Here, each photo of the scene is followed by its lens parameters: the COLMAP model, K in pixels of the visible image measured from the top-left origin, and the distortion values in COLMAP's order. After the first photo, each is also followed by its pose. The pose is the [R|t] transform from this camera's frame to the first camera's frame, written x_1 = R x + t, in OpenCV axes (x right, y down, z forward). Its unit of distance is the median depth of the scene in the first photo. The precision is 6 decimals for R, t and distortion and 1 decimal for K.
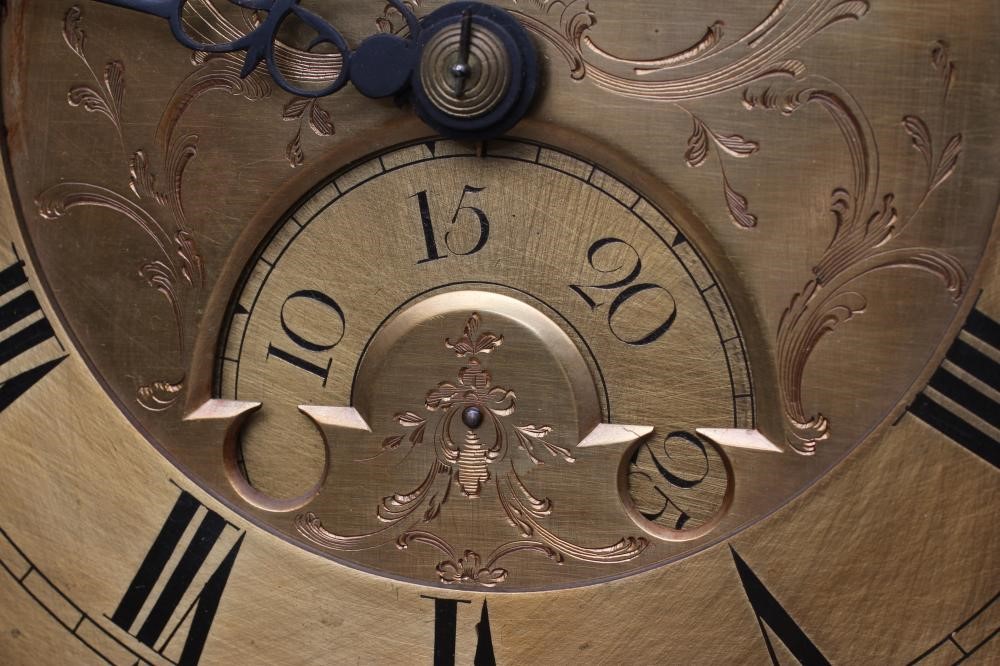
lens RADIAL K [[2436.7, 0, 500.0], [0, 2436.7, 333.0], [0, 0, 1]] dist [-0.064425, 0.258897]
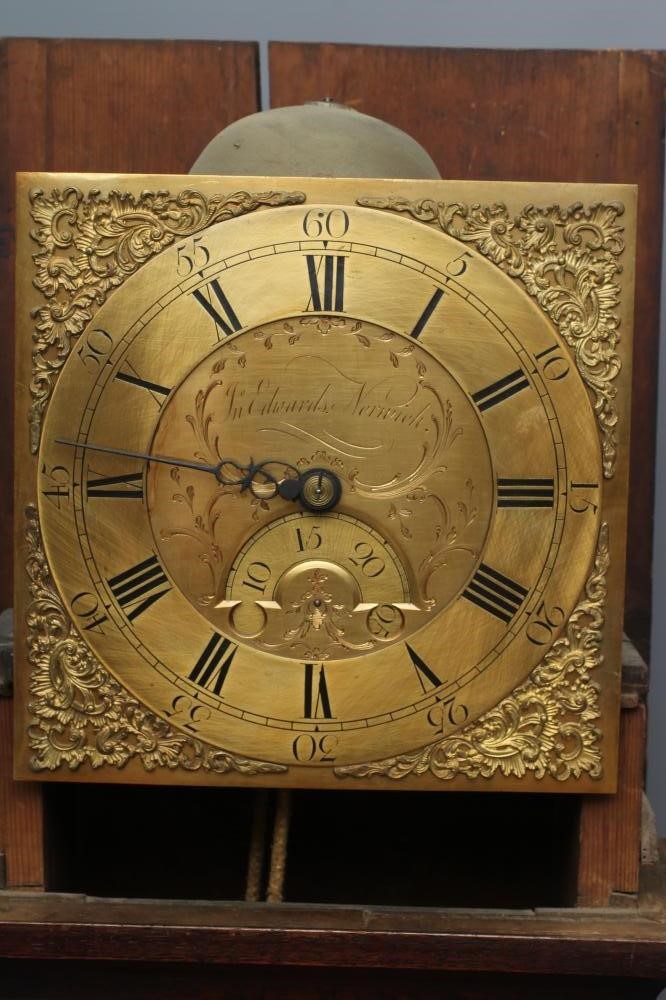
lens RADIAL K [[2436.7, 0, 333.0], [0, 2436.7, 500.0], [0, 0, 1]] dist [-0.064425, 0.258897]
pose [[0.966461, -0.031722, 0.254848, -0.757375], [0.029215, 0.999480, 0.013617, -0.133375], [-0.255148, -0.005715, 0.966885, -1.918375]]
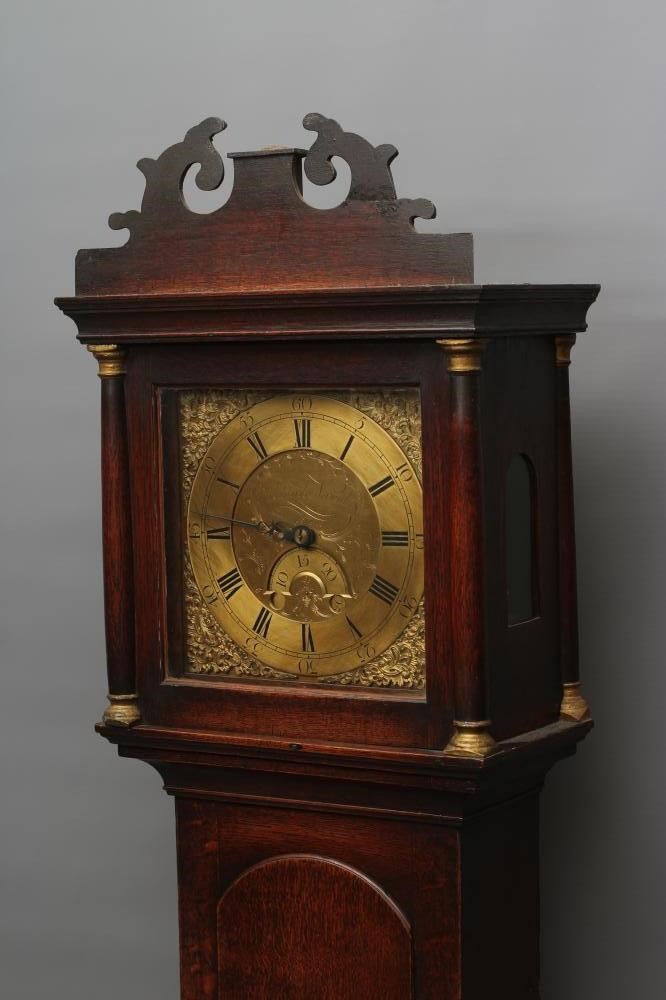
lens RADIAL K [[2436.7, 0, 333.0], [0, 2436.7, 500.0], [0, 0, 1]] dist [-0.064425, 0.258897]
pose [[0.962005, -0.021752, -0.272163, 1.690132], [0.013818, 0.999423, -0.031034, -0.007789], [0.272681, 0.026094, 0.961751, -4.759445]]
